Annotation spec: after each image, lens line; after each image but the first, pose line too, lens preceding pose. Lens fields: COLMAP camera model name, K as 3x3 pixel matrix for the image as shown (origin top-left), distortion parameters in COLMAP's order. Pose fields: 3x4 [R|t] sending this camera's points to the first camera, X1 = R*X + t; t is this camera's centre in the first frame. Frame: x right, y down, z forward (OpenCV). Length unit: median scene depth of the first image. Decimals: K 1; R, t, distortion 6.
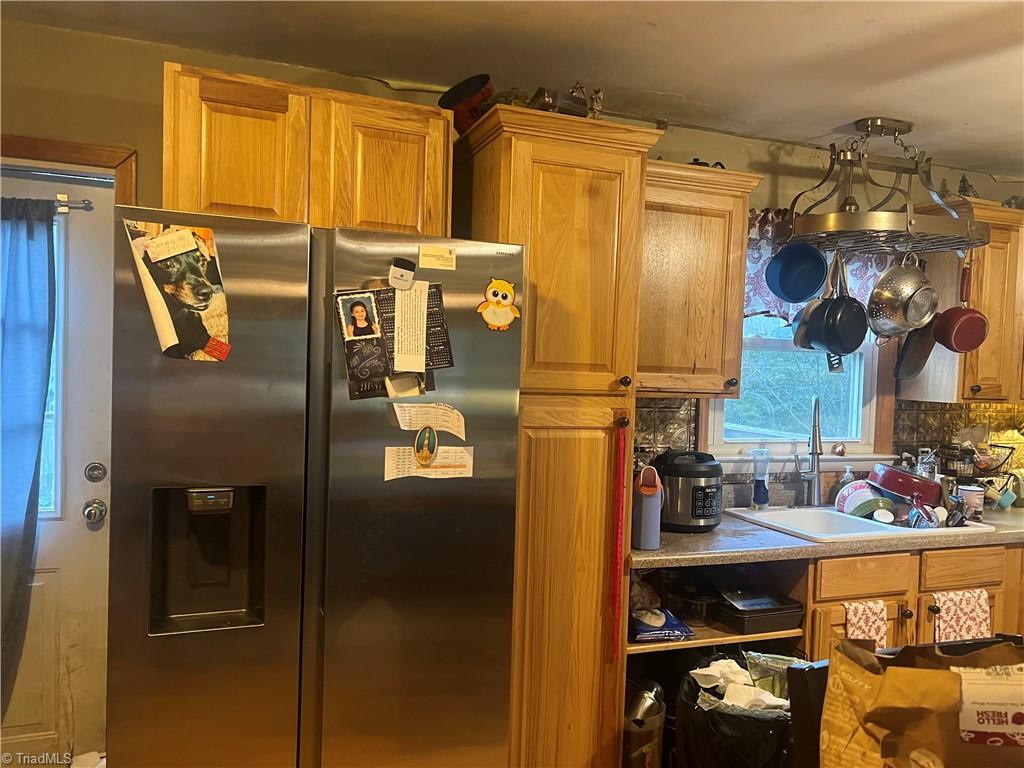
lens RADIAL K [[782.7, 0, 508.6], [0, 782.7, 389.4], [0, 0, 1]] dist [0.013364, -0.002120]
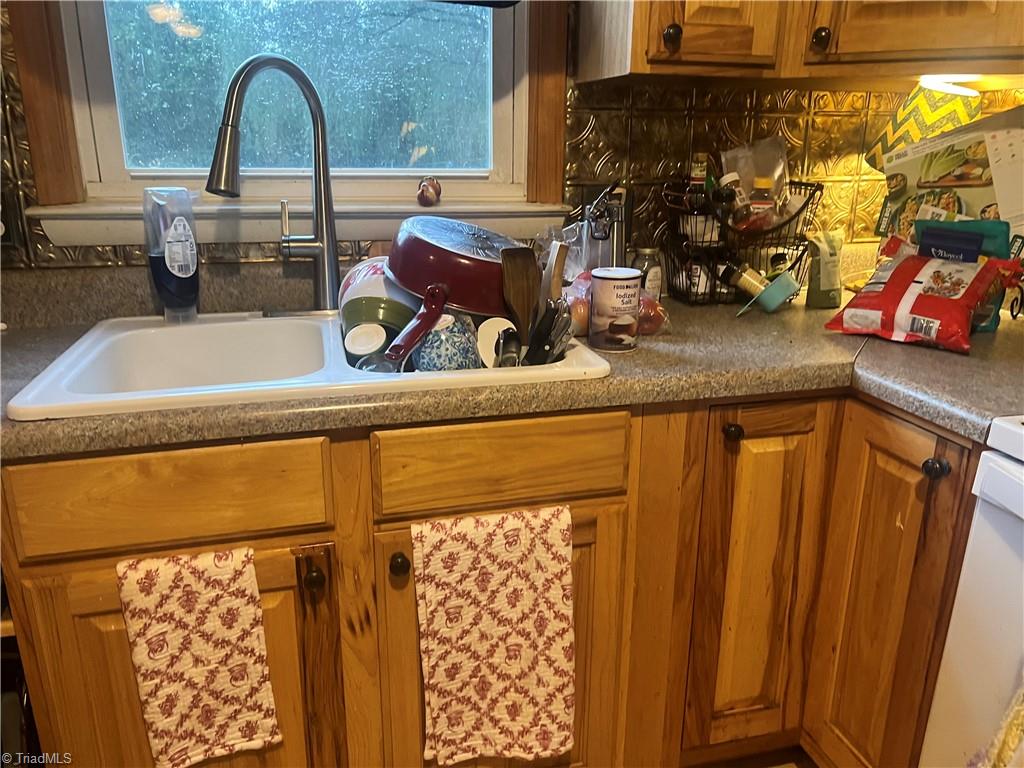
lens RADIAL K [[782.7, 0, 517.1], [0, 782.7, 382.1], [0, 0, 1]] dist [0.013364, -0.002120]
pose [[0.996827, 0.004085, -0.079488, 0.623081], [0.016776, 0.965464, 0.259994, 0.078475], [0.077805, -0.260503, 0.962333, 0.618159]]
